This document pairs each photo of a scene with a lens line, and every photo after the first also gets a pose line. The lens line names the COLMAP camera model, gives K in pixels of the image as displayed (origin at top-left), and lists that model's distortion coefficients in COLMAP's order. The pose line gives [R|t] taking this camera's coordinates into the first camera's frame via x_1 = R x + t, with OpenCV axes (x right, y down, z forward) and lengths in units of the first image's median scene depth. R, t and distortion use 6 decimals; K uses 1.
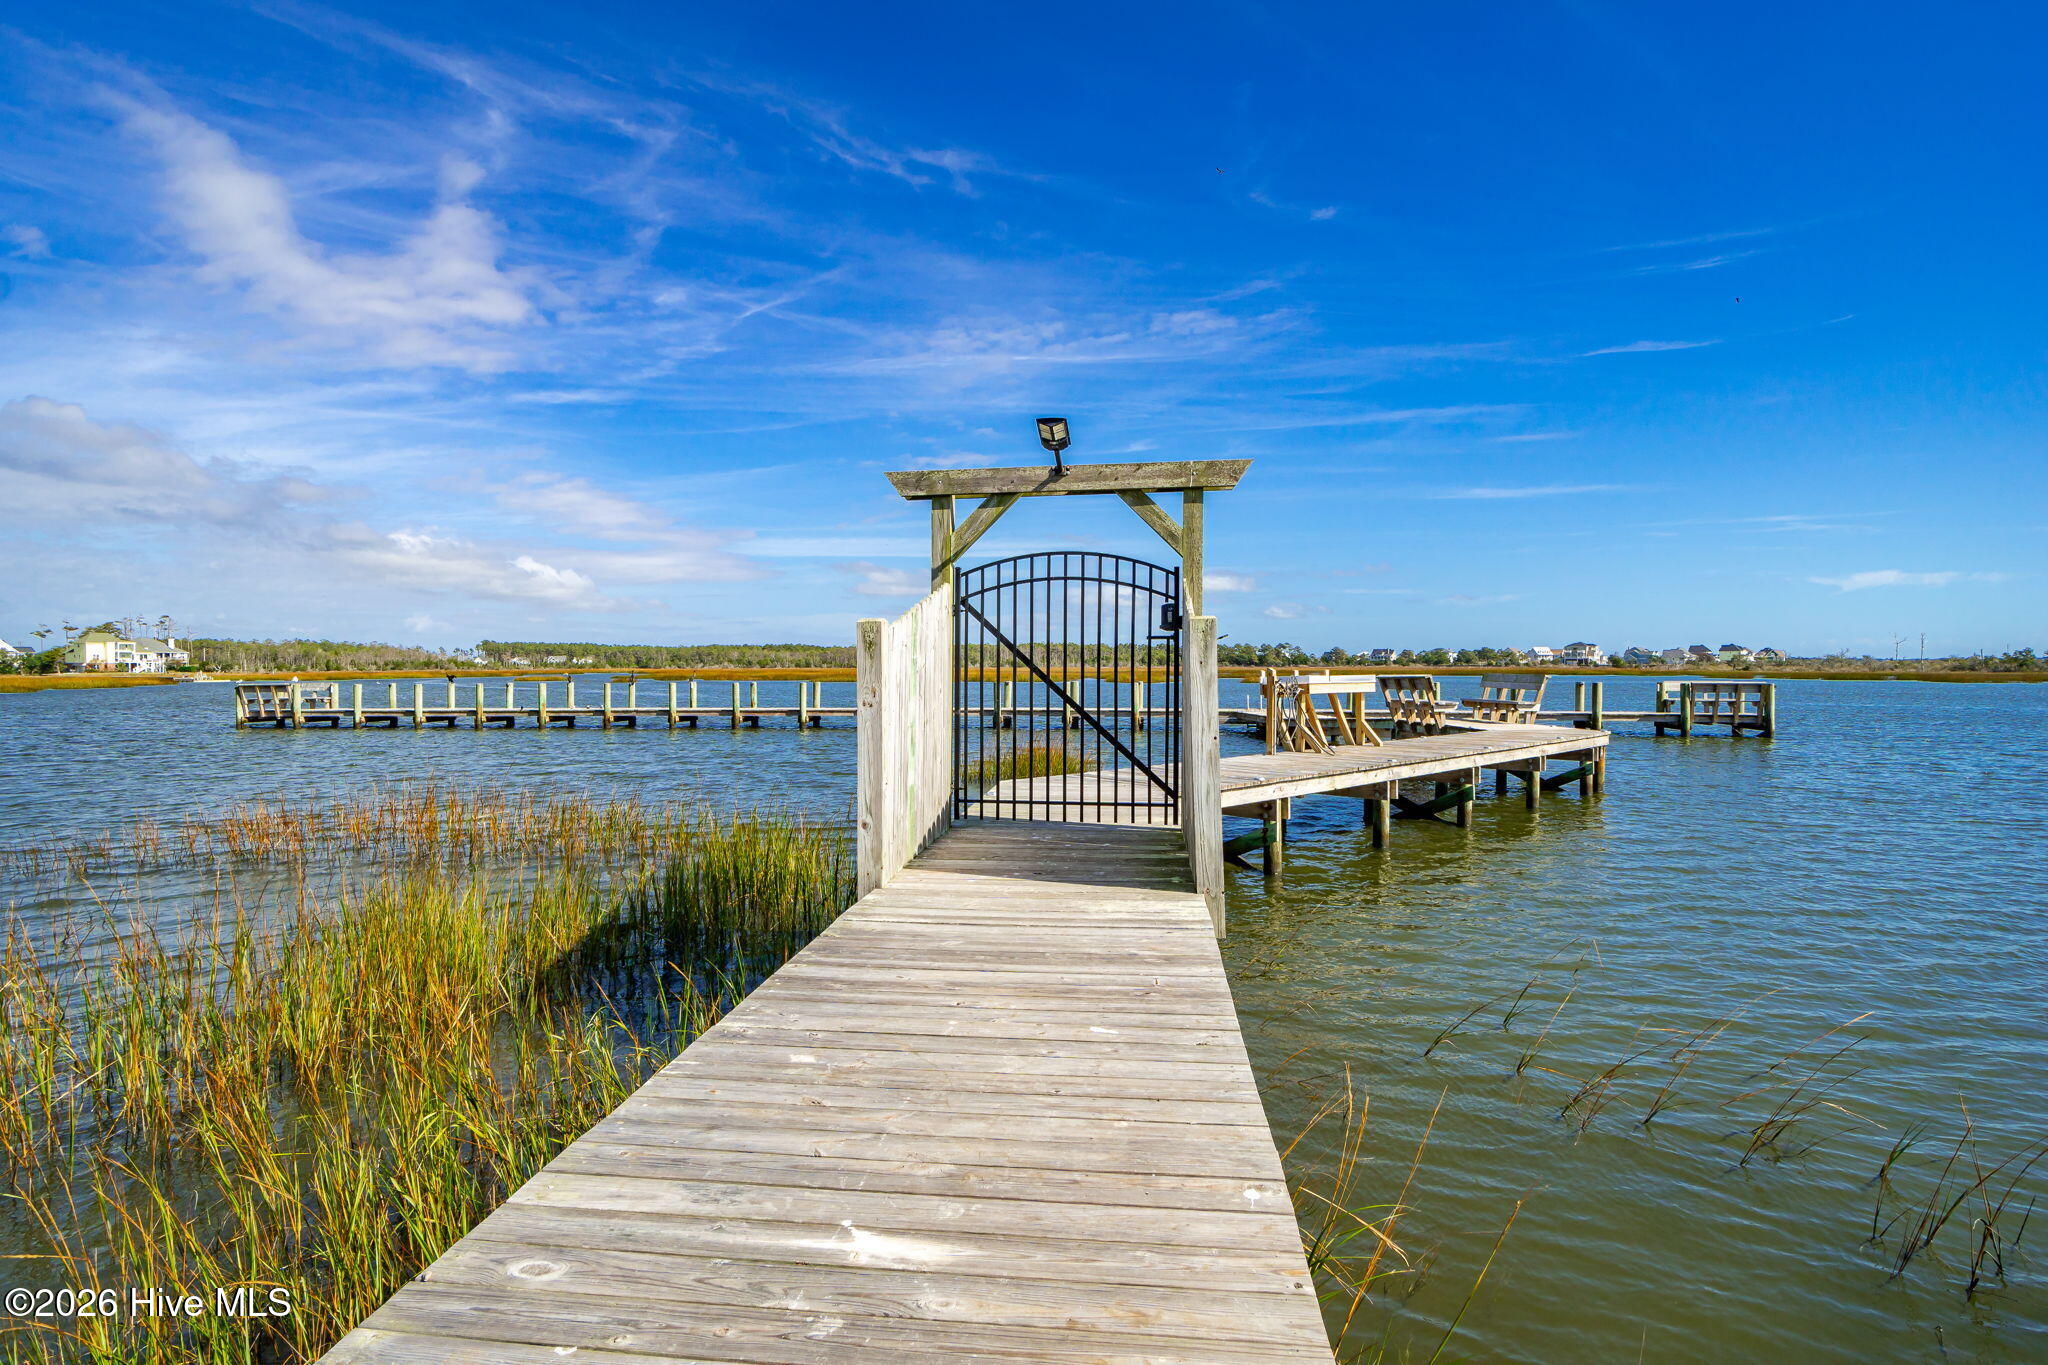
lens RADIAL K [[1471.9, 0, 1024.0], [0, 1471.9, 682.5], [0, 0, 1]] dist [-0.009656, -0.001452]
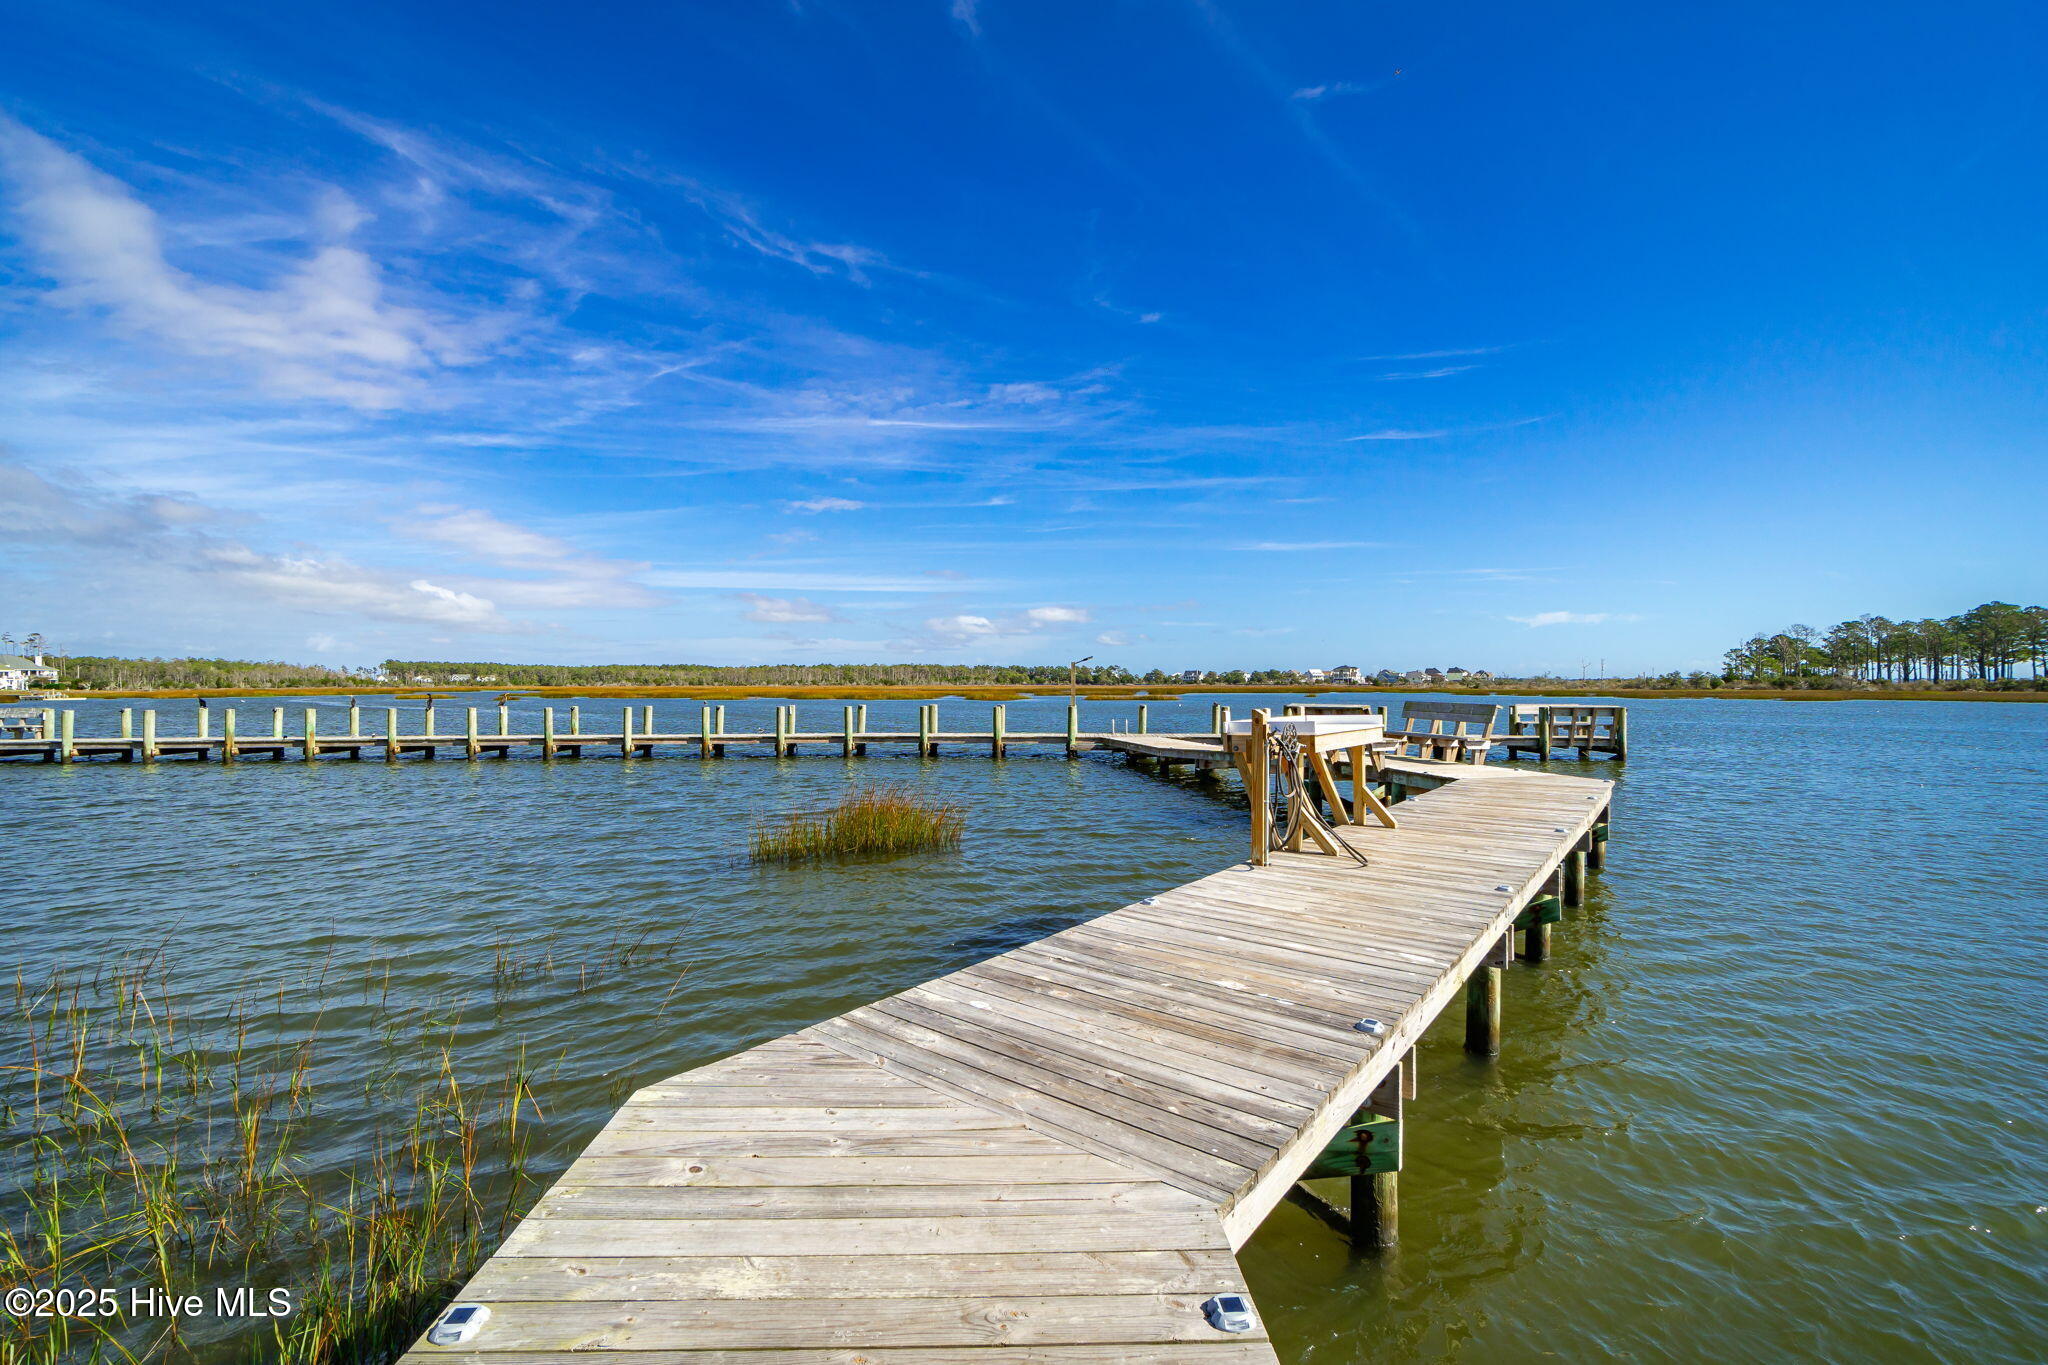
lens RADIAL K [[1471.9, 0, 1024.0], [0, 1471.9, 682.5], [0, 0, 1]] dist [-0.009656, -0.001452]
pose [[0.975338, 0.001372, 0.220712, -0.162291], [0.001485, 0.999917, -0.012777, 0.002648], [-0.220711, 0.012789, 0.975255, -0.165787]]
